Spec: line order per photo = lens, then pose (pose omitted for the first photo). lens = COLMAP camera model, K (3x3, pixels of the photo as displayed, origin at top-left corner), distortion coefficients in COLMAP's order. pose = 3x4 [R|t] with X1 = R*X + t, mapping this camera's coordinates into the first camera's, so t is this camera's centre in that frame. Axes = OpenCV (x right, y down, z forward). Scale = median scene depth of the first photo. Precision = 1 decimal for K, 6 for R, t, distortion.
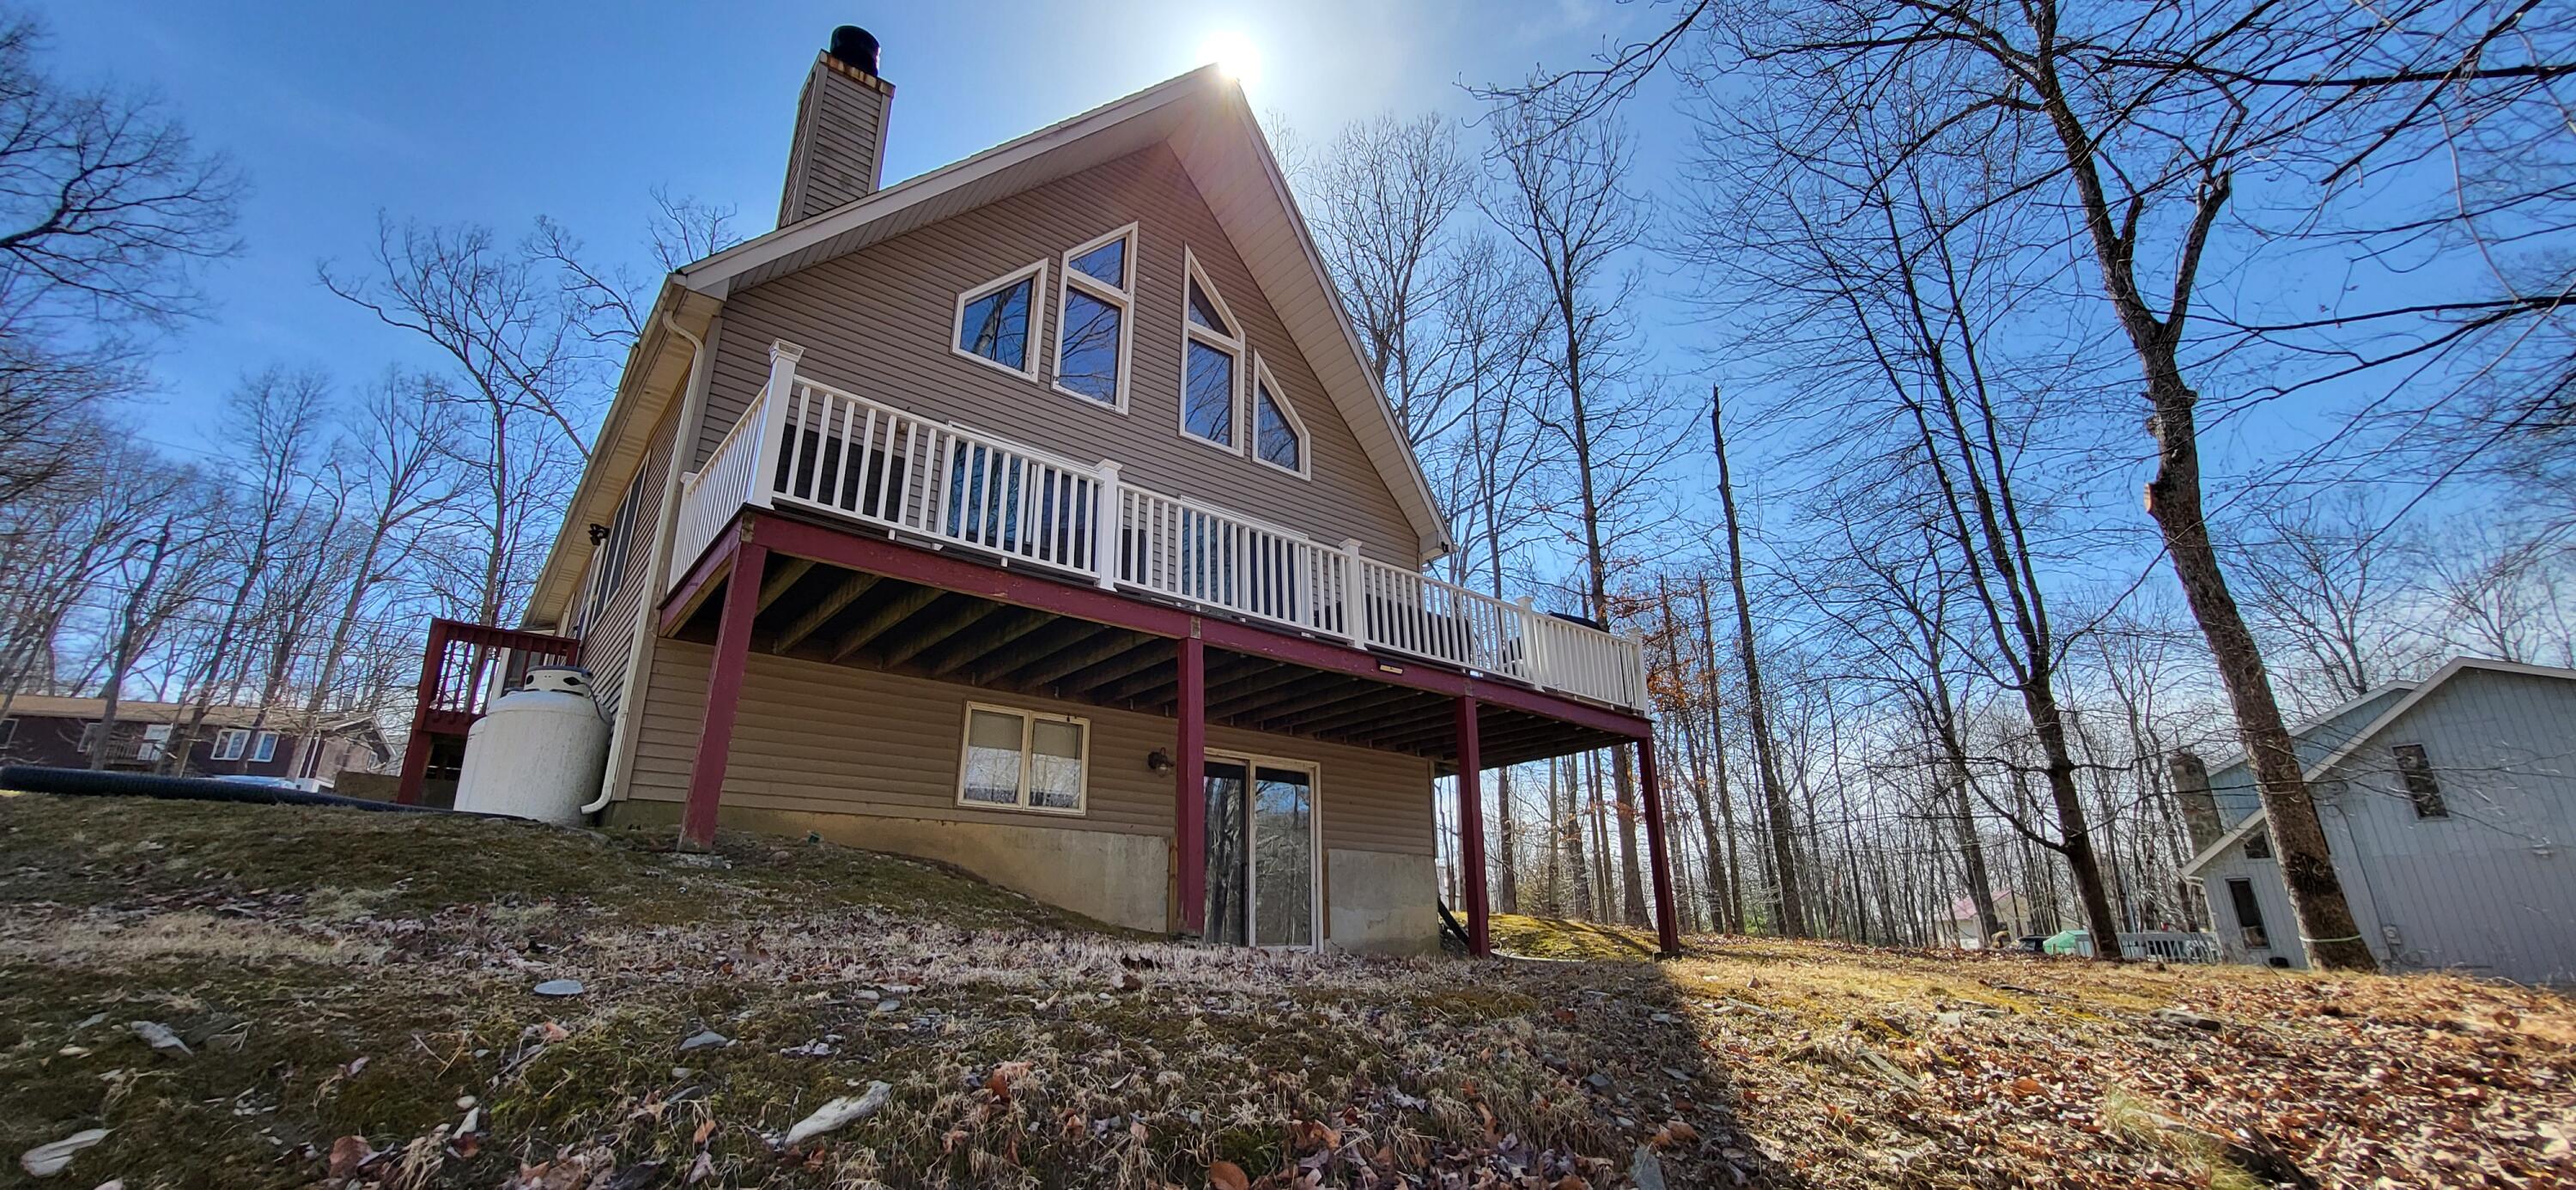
lens RADIAL K [[1020.7, 0, 1313.2], [0, 1020.7, 595.9], [0, 0, 1]] dist [-0.000969, -0.000798]
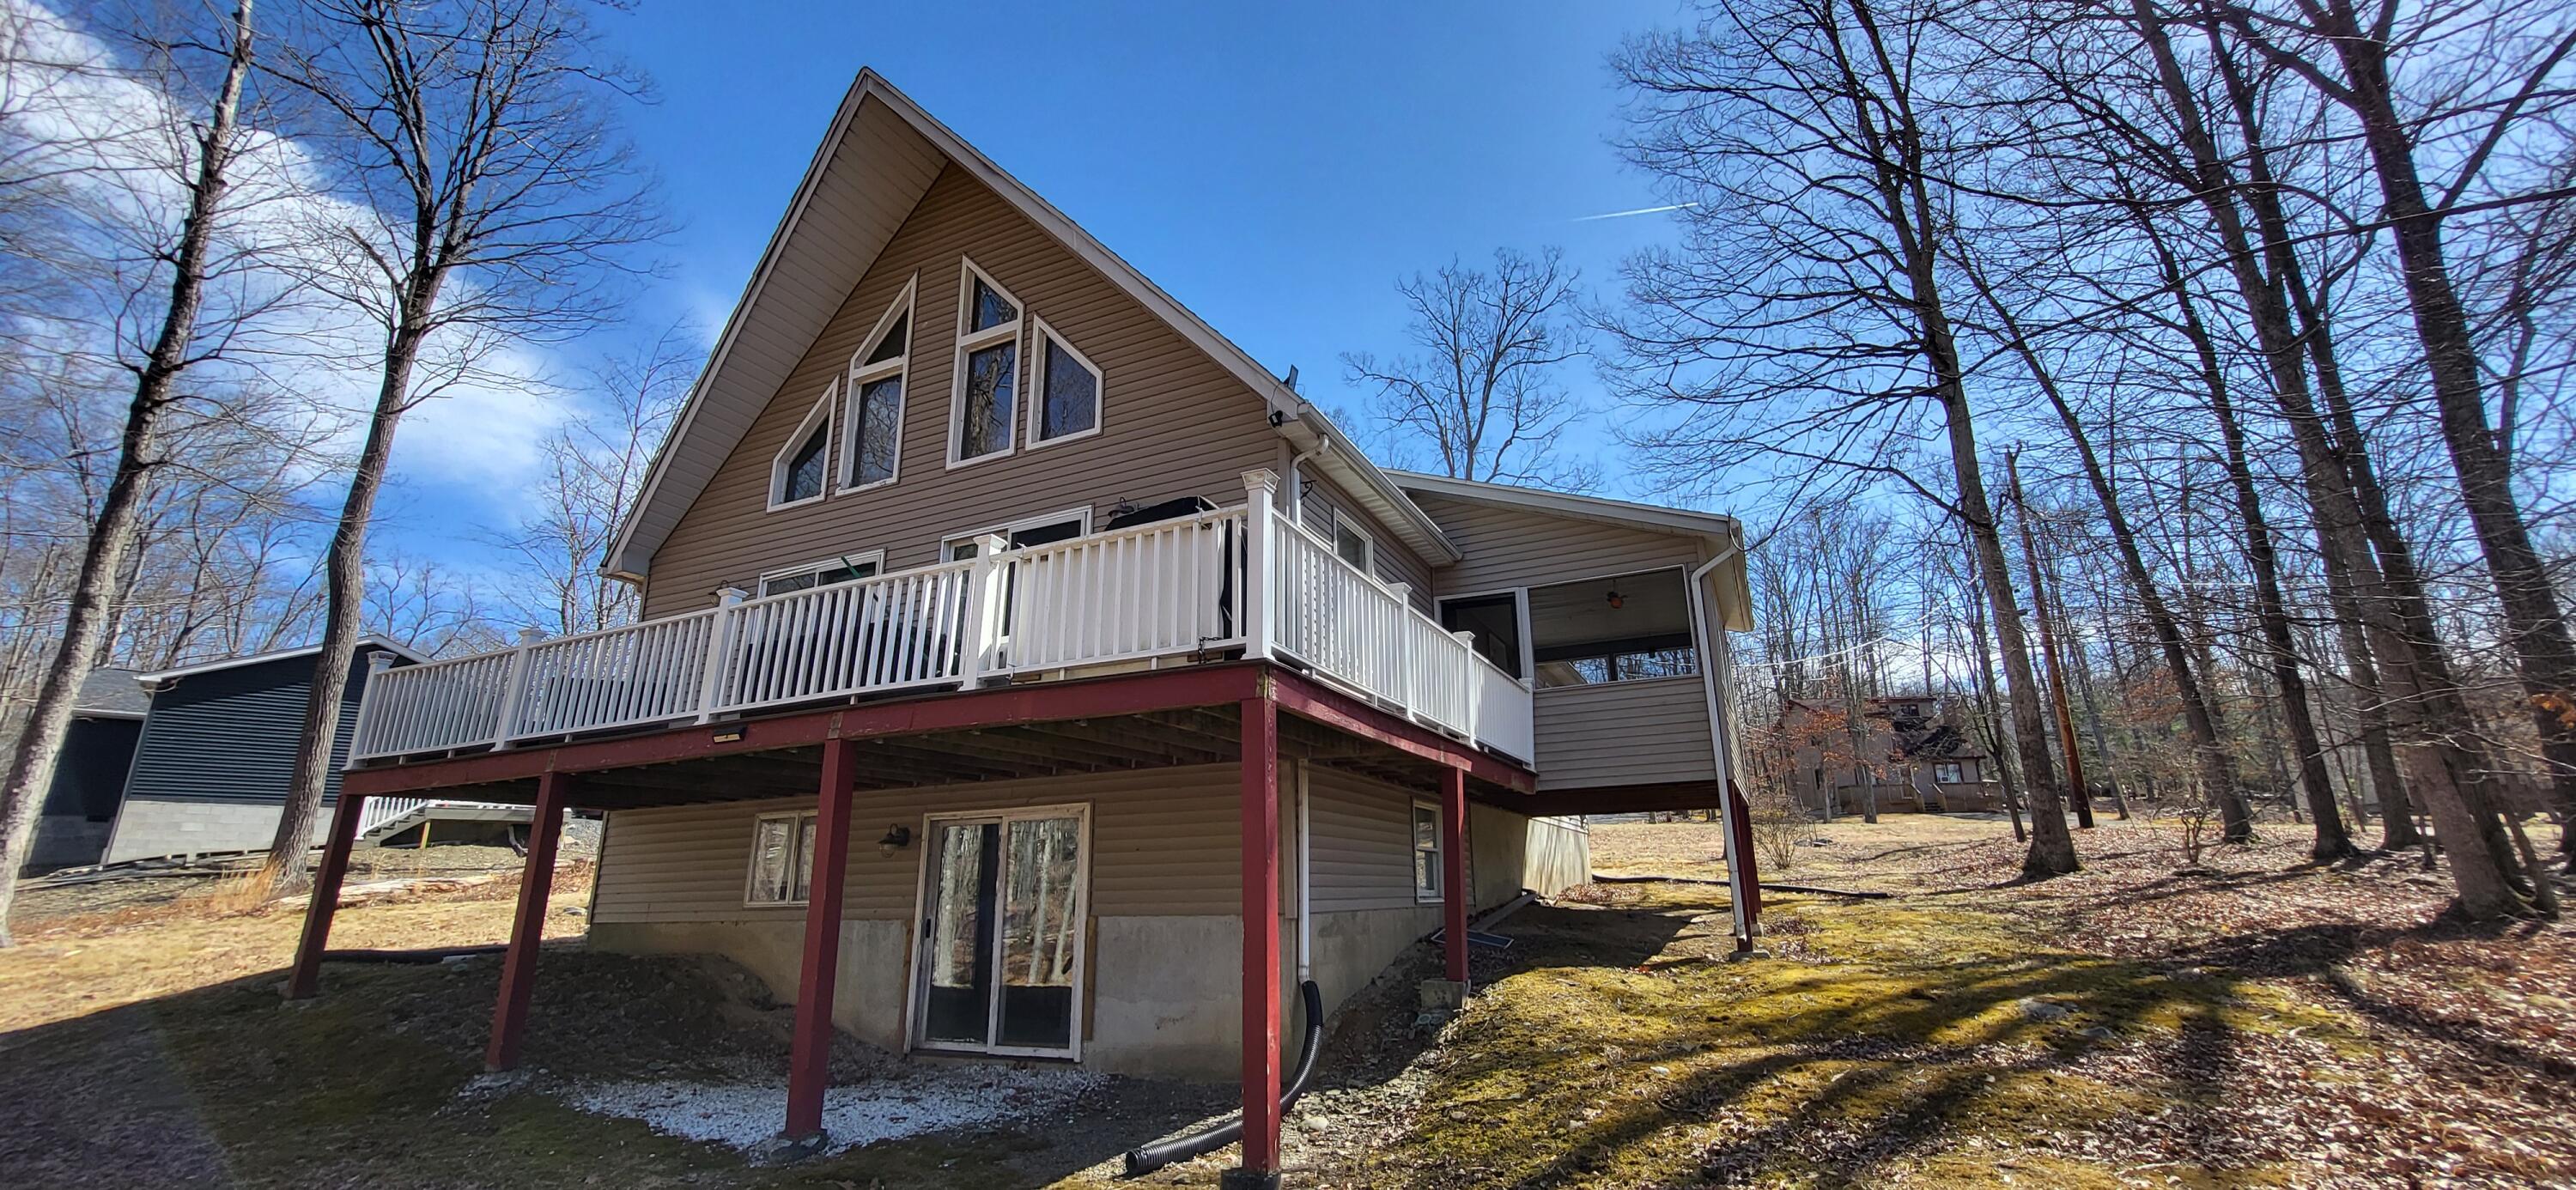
lens RADIAL K [[1020.7, 0, 1313.2], [0, 1020.7, 595.9], [0, 0, 1]] dist [-0.000969, -0.000798]
pose [[0.419851, -0.251335, -0.872098, 0.781664], [0.310935, 0.942574, -0.121953, 0.163179], [0.852669, -0.219964, 0.473890, 0.819366]]
